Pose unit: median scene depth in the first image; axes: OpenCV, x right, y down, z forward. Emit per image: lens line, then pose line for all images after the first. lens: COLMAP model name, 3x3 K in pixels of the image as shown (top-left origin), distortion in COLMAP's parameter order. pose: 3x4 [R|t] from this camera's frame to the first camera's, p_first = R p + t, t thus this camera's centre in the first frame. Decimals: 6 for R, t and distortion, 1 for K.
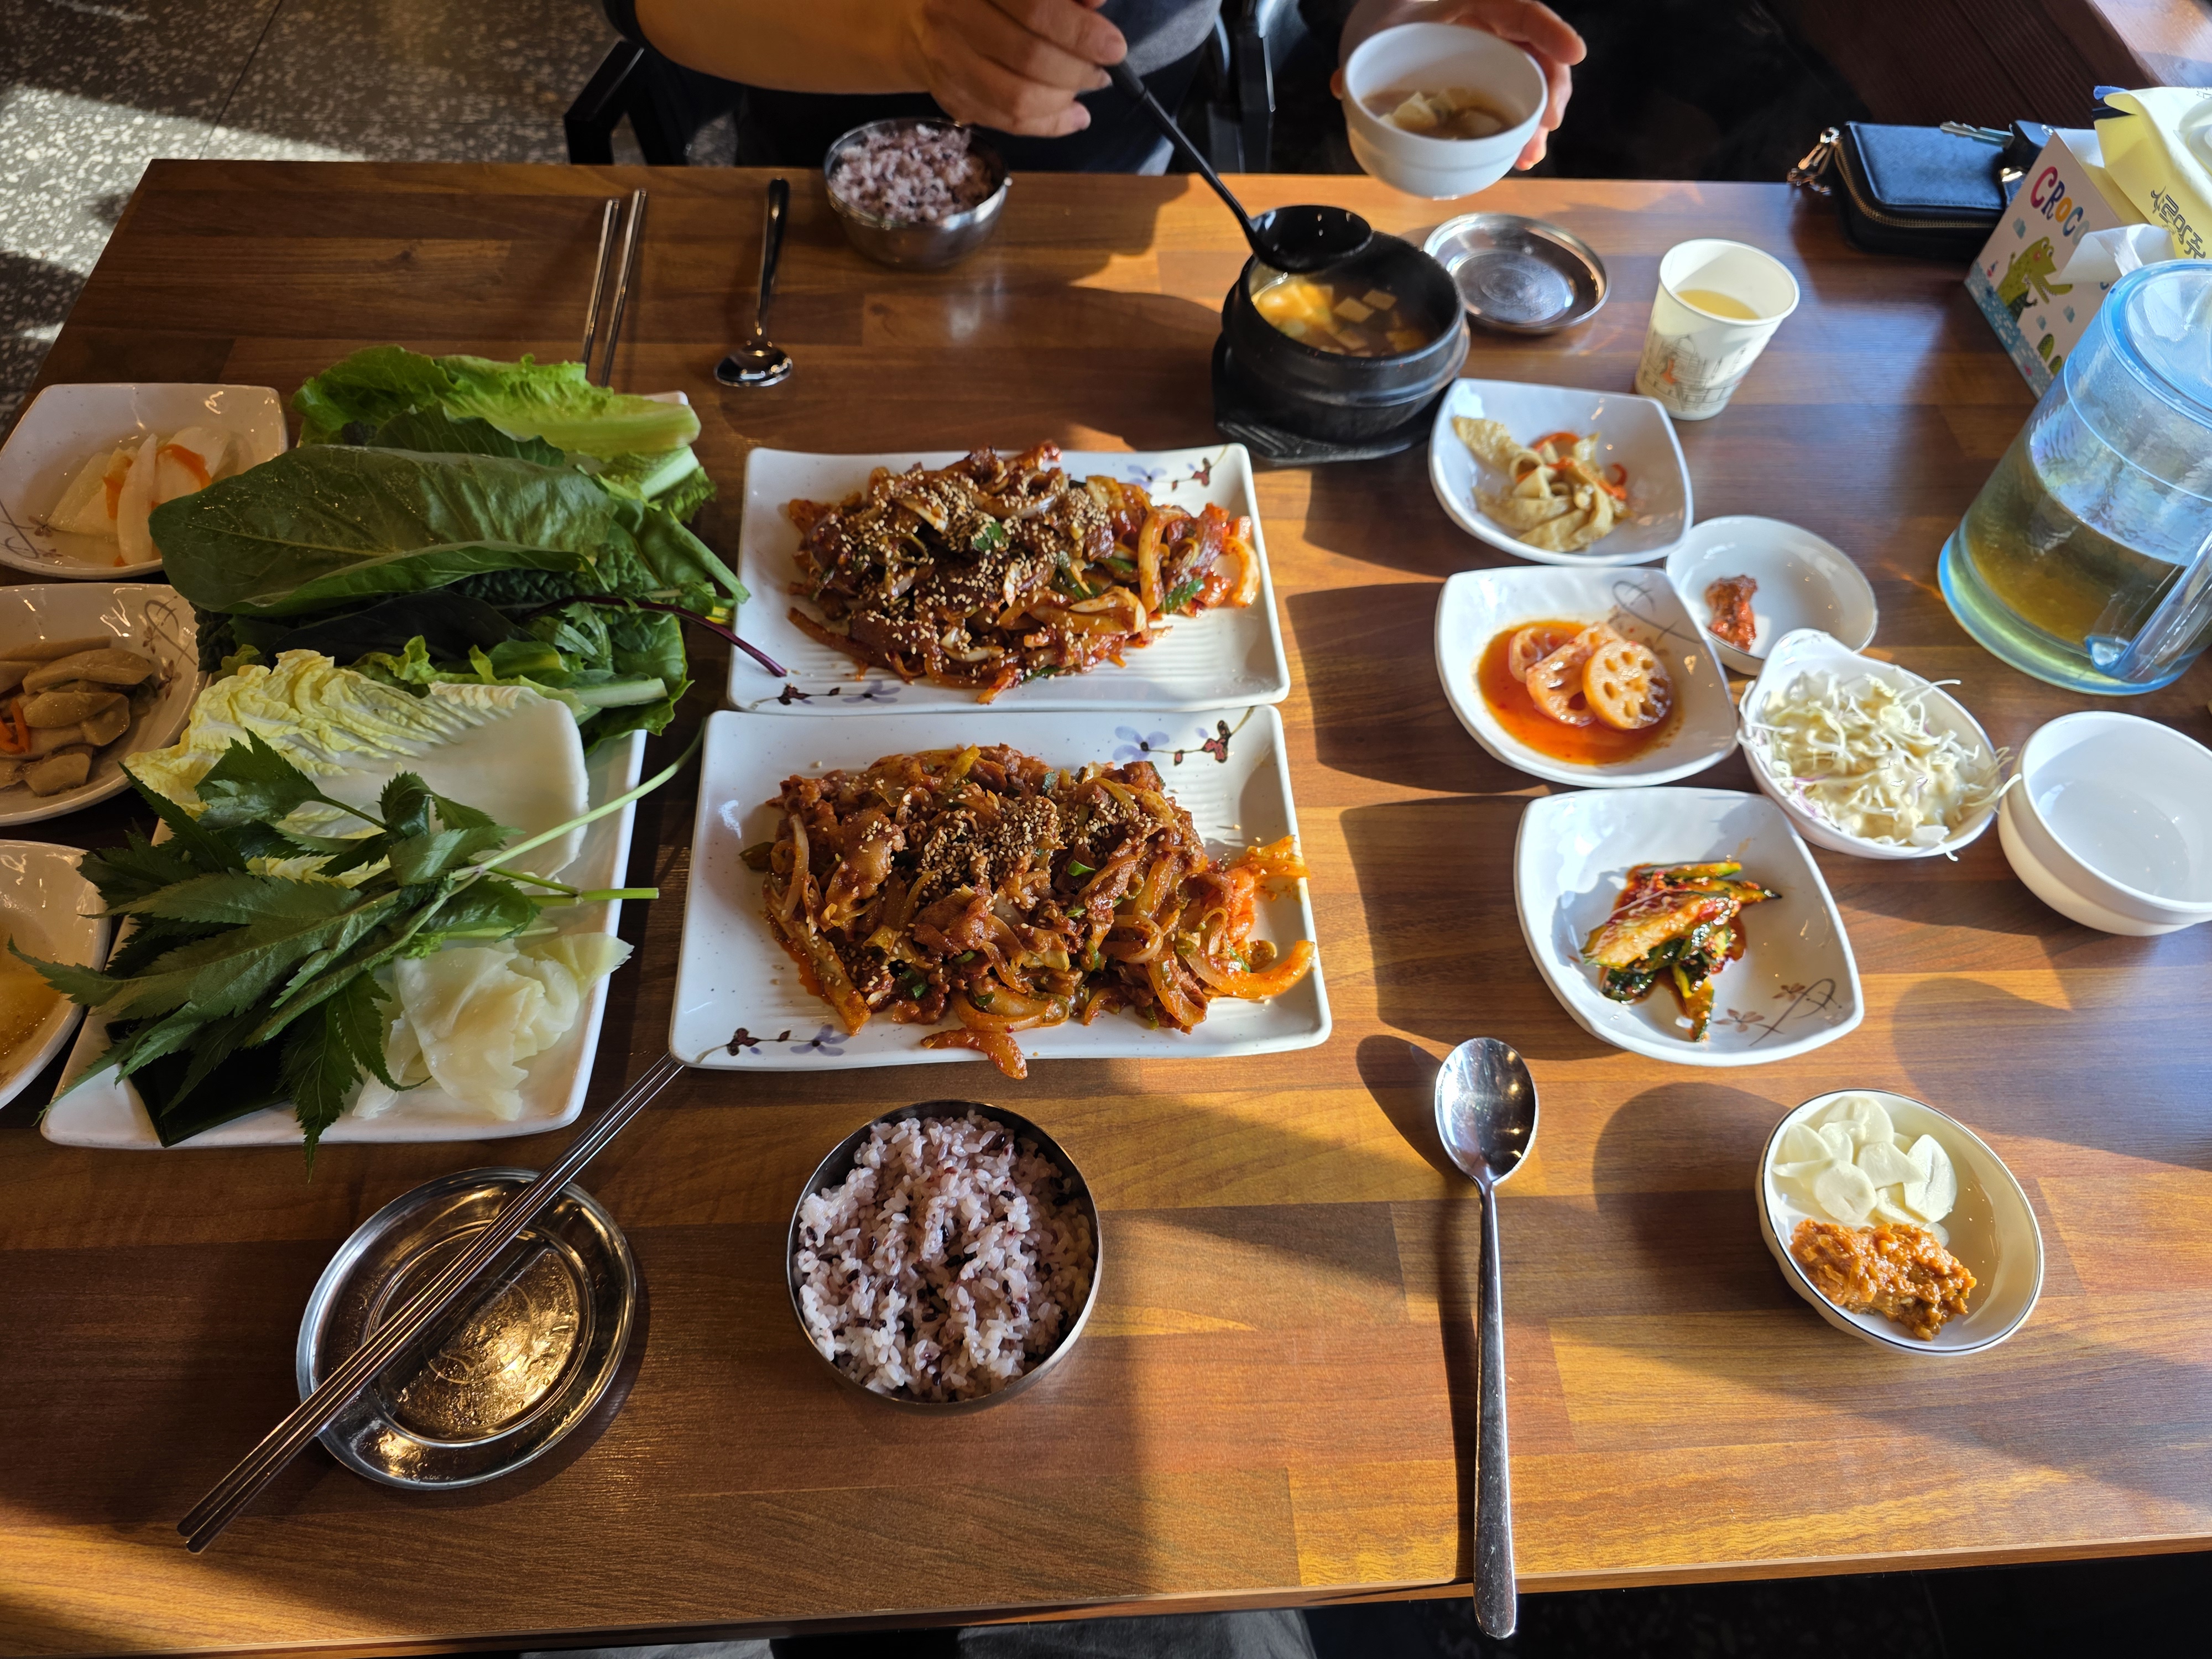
lens RADIAL K [[1507.1, 0, 1110.0], [0, 1507.1, 827.4], [0, 0, 1]] dist [0.012753, -0.009367]
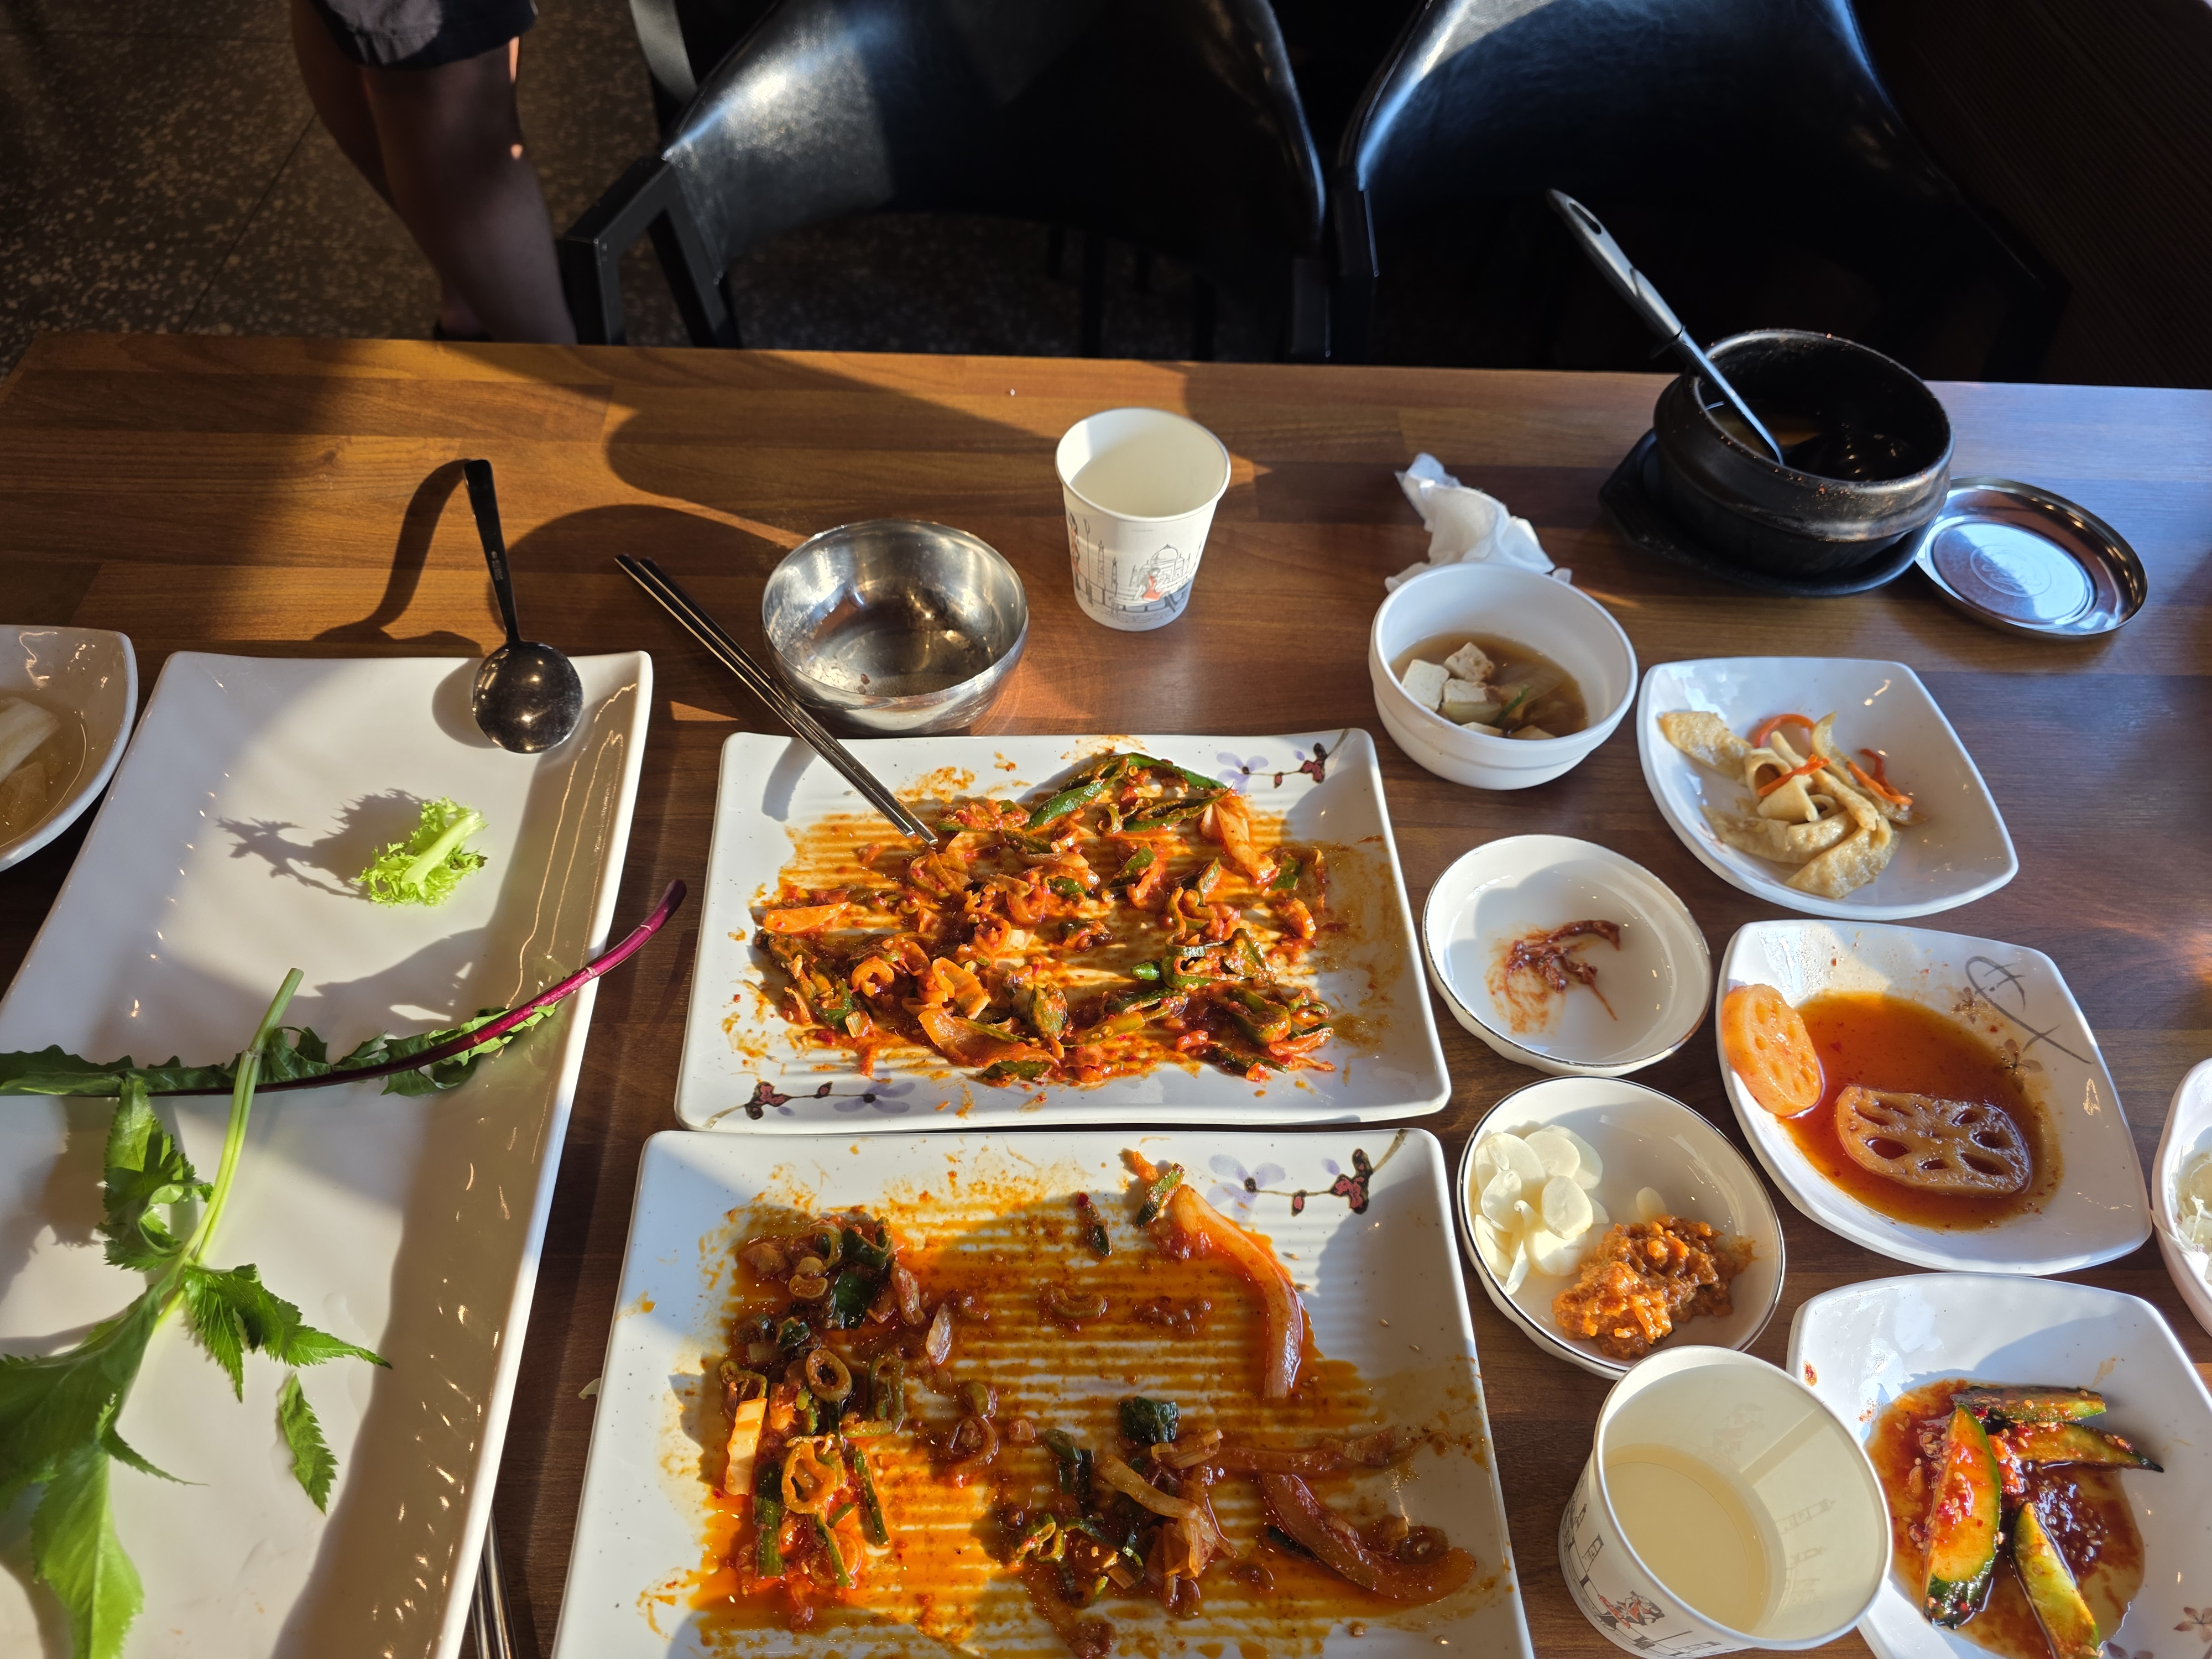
lens RADIAL K [[1507.1, 0, 1103.3], [0, 1507.1, 832.0], [0, 0, 1]] dist [0.012753, -0.009367]
pose [[0.999331, 0.024030, -0.027575, -0.010711], [-0.025636, 0.997902, -0.059445, -0.060174], [0.026088, 0.060112, 0.997851, 0.092760]]
